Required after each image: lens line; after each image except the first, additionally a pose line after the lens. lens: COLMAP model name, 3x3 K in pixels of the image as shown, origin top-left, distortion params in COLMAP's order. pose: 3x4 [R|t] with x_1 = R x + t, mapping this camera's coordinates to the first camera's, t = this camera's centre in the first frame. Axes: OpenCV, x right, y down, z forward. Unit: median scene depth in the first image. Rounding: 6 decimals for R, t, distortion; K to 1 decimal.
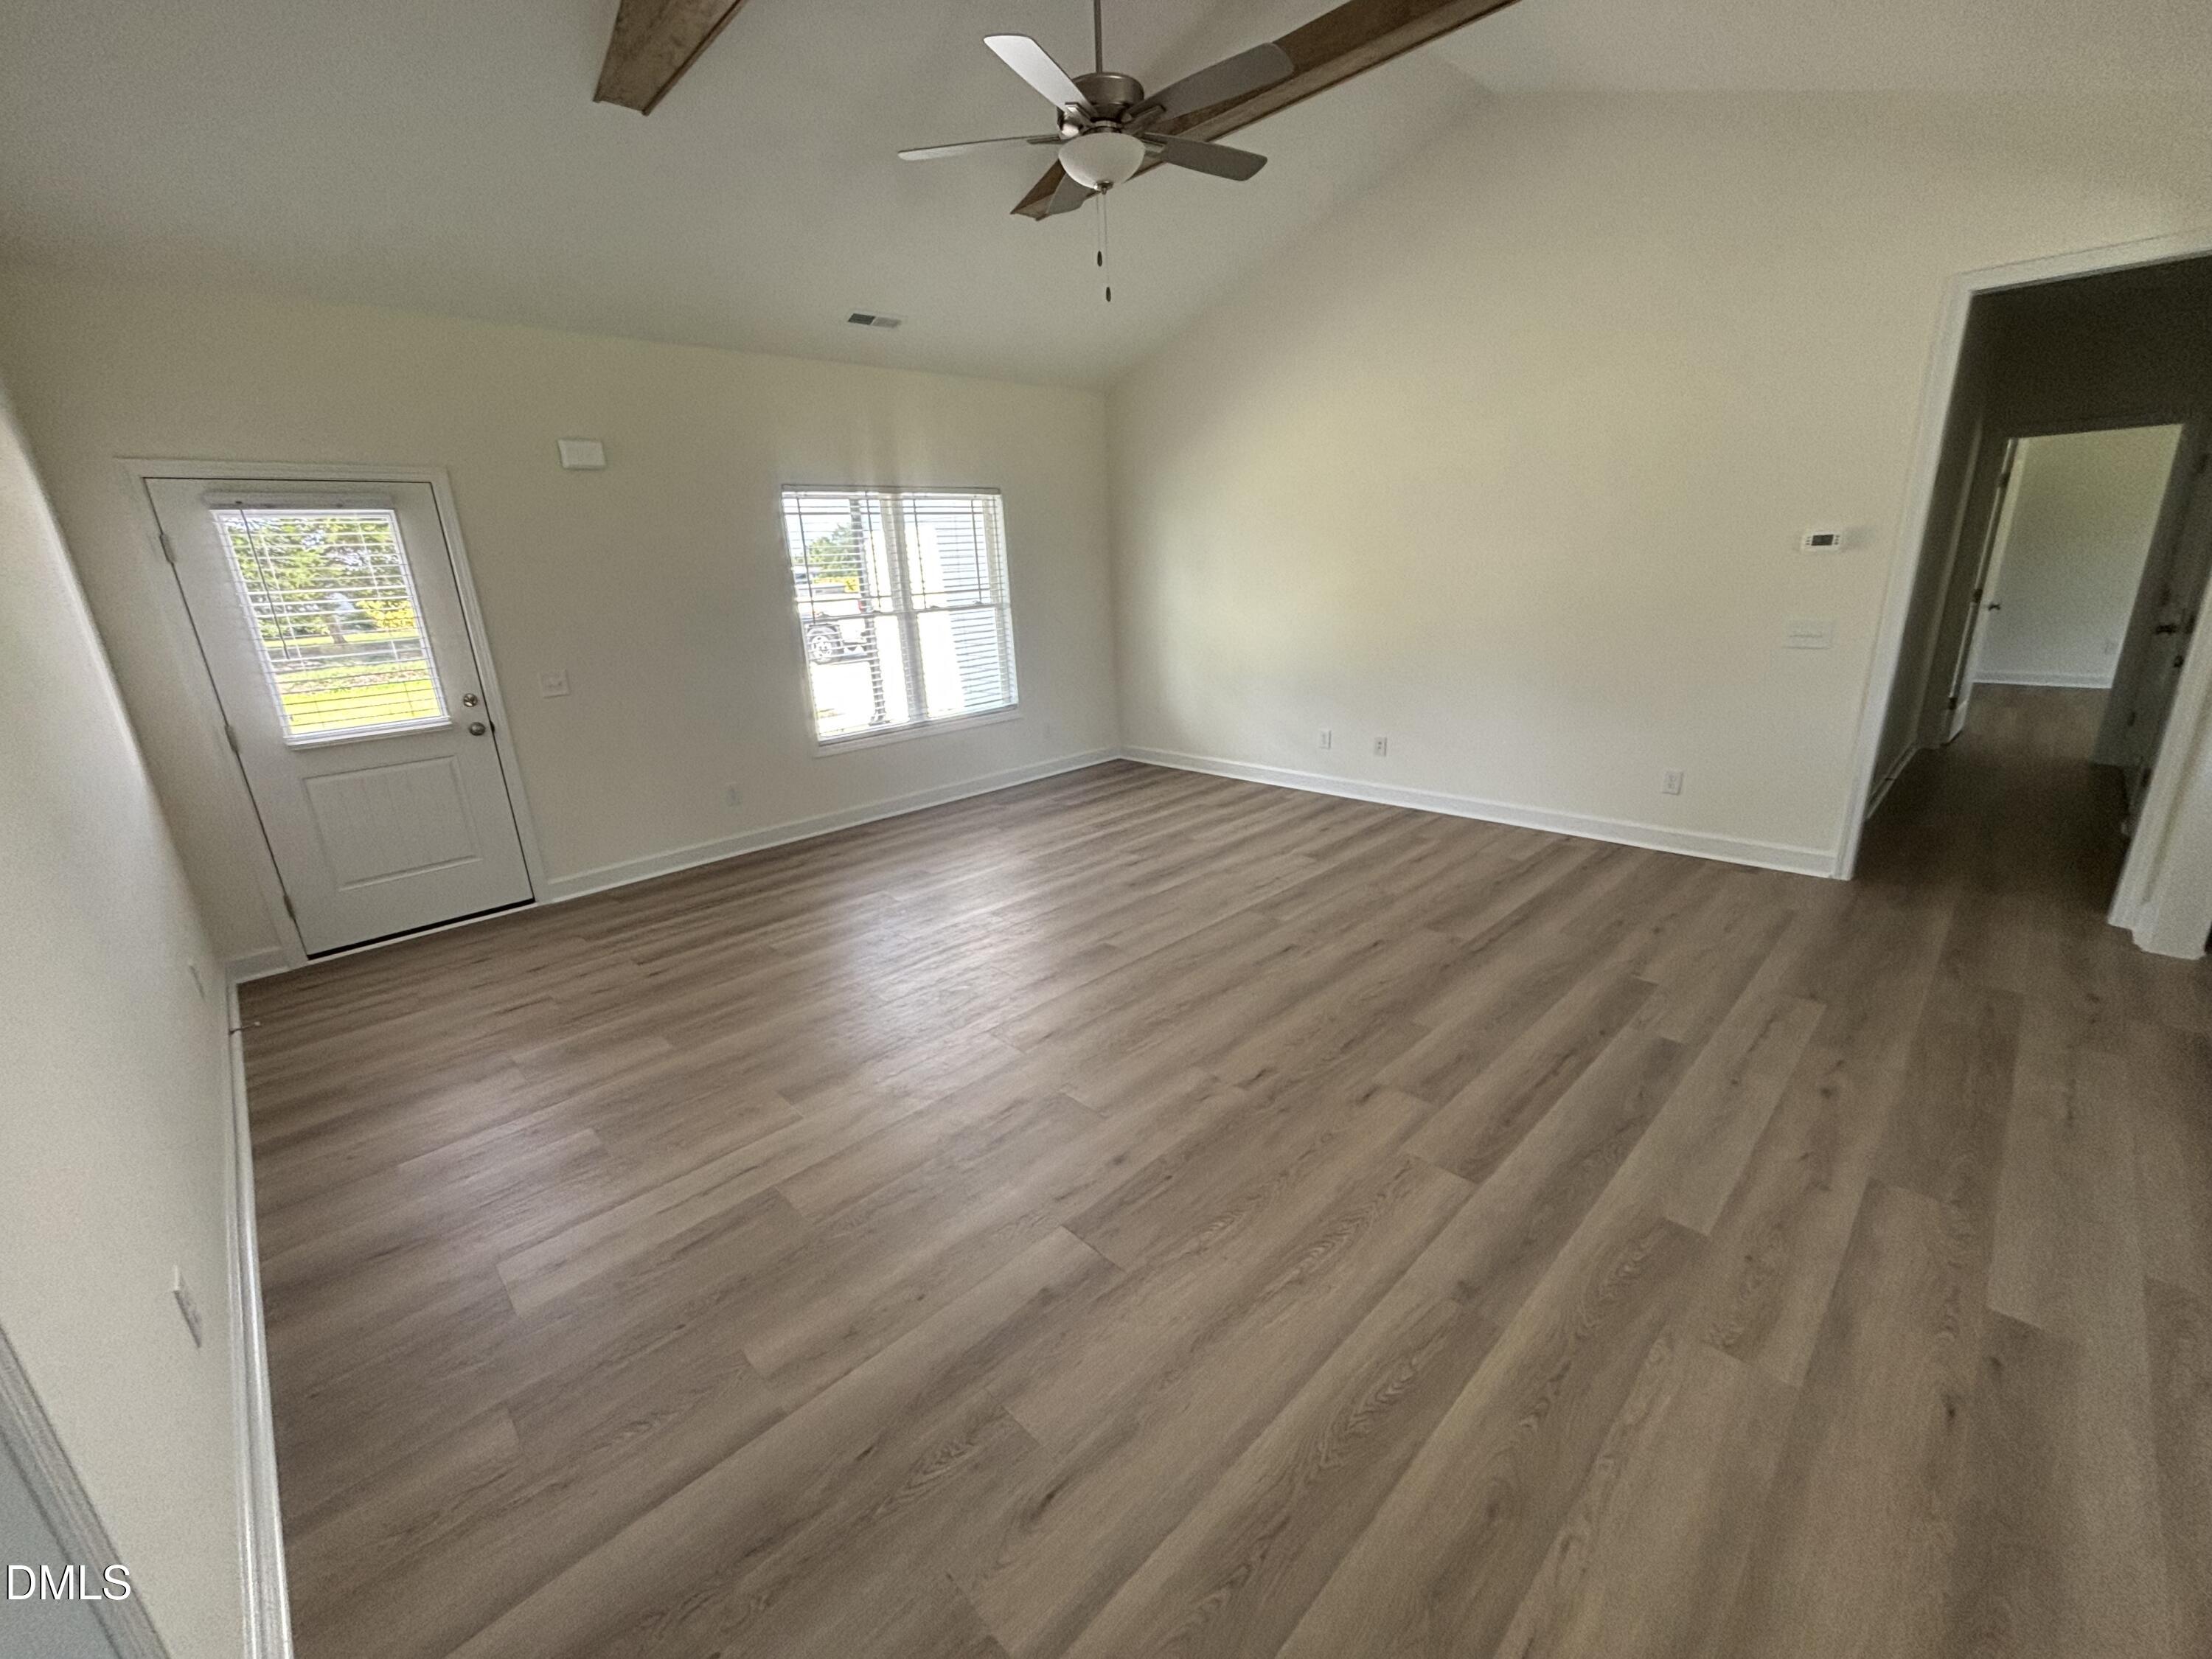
lens RADIAL K [[894.0, 0, 1106.0], [0, 894.0, 829.5], [0, 0, 1]] dist [0.000616, 0.000045]
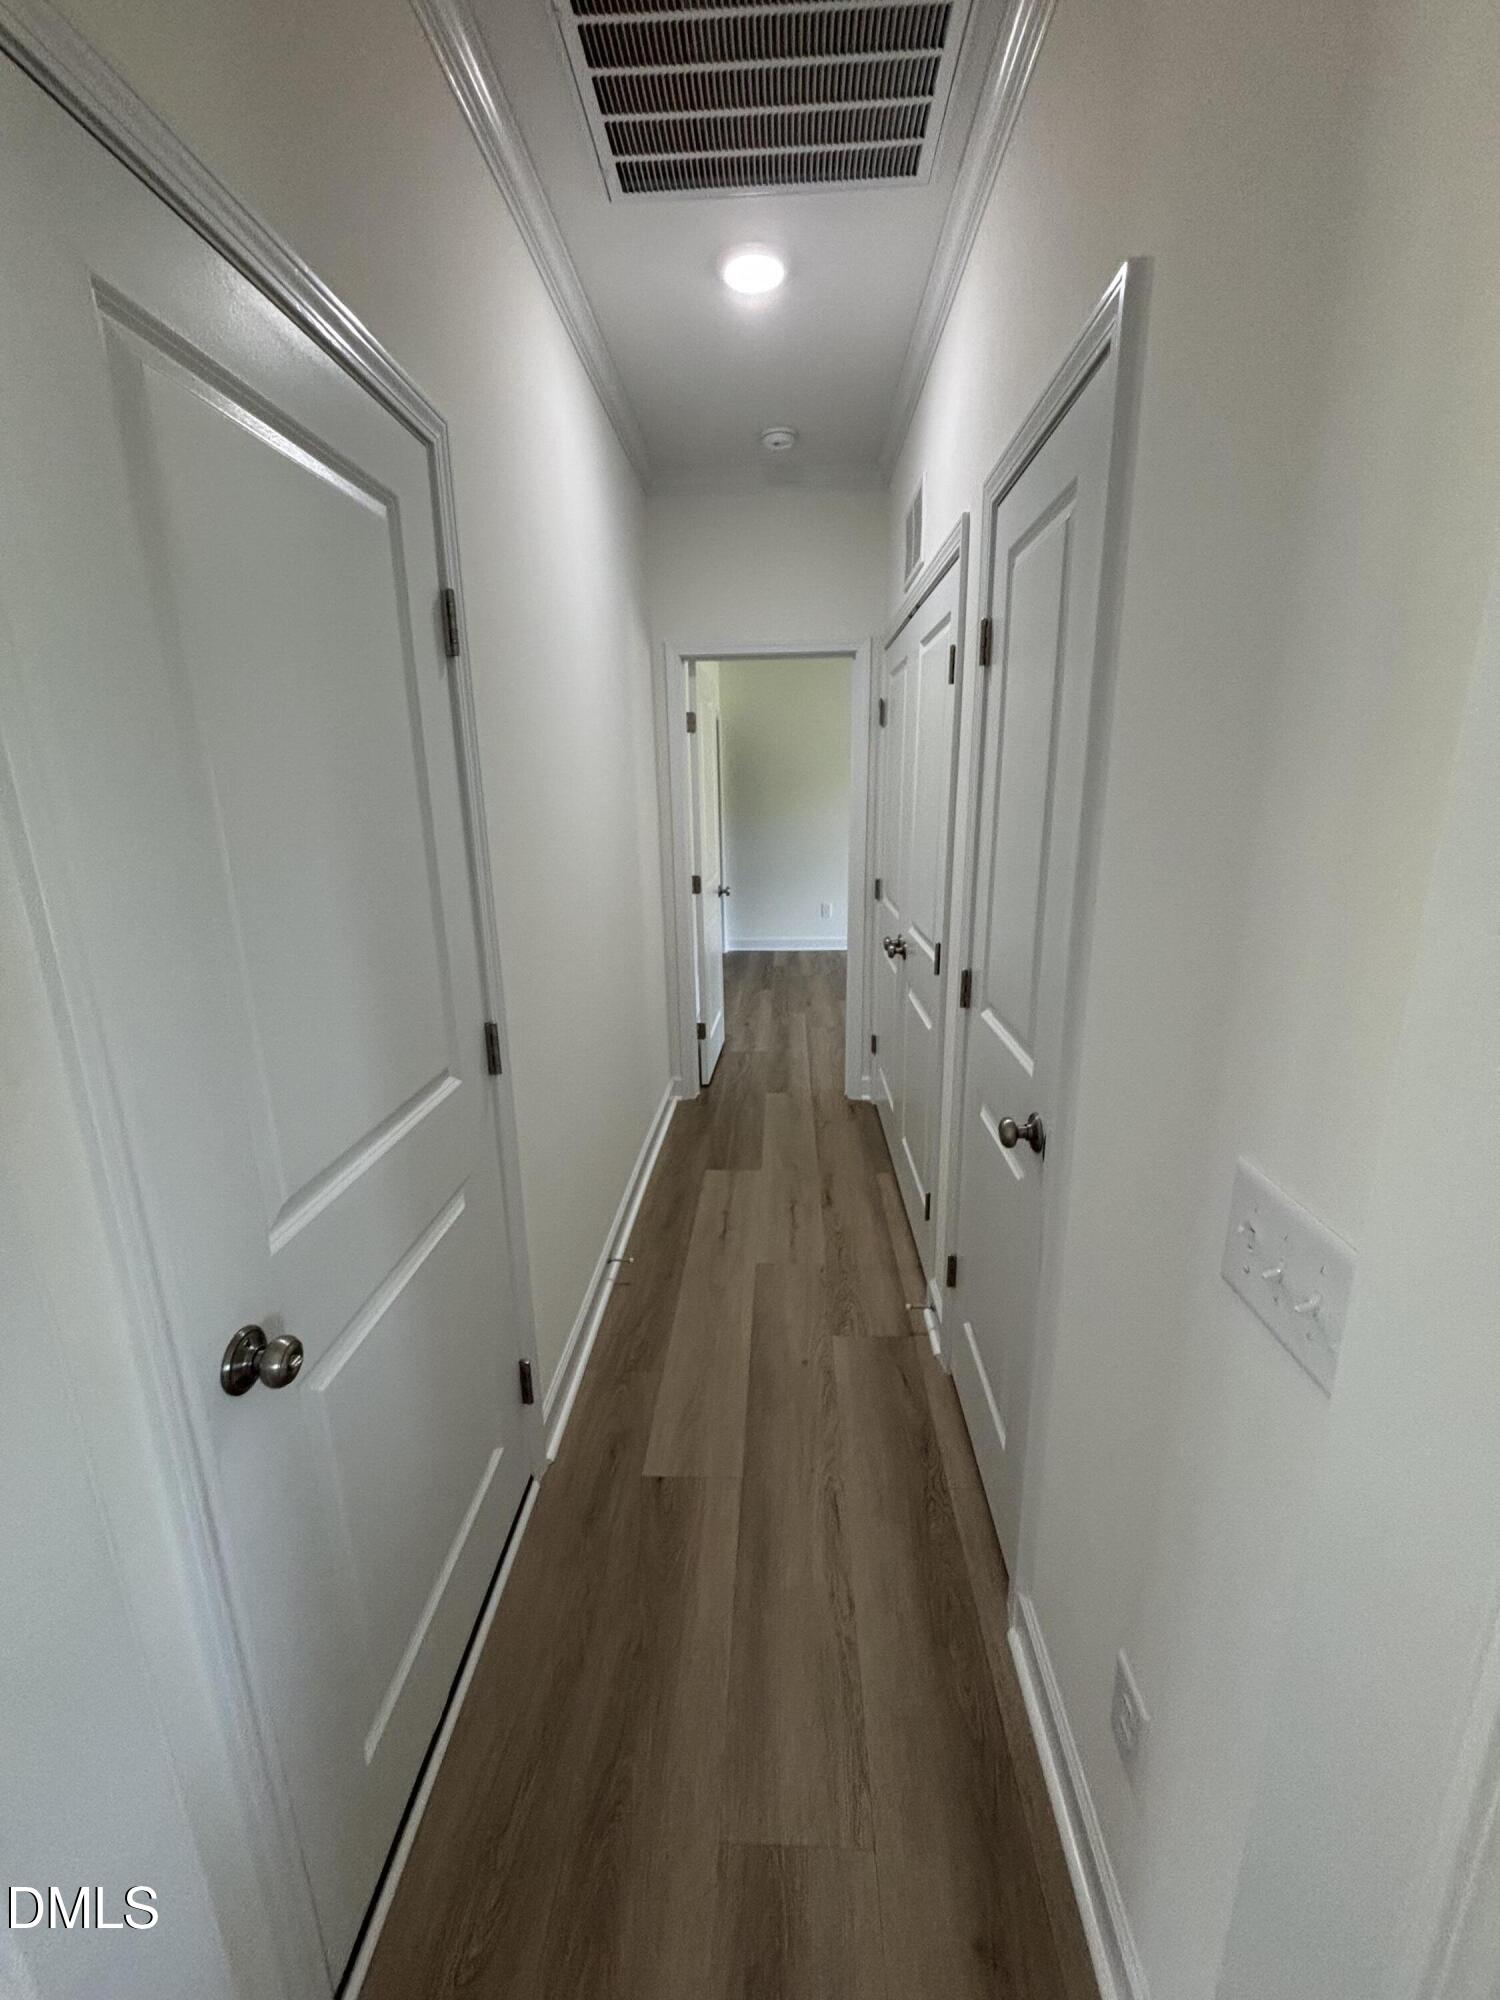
lens RADIAL K [[808.3, 0, 750.0], [0, 808.3, 1000.0], [0, 0, 1]] dist [0.000616, 0.000045]
pose [[0.725352, -0.152204, 0.671341, 0.541982], [0.190988, 0.981459, 0.016159, -0.168416], [-0.661353, 0.116498, 0.740973, 0.489503]]
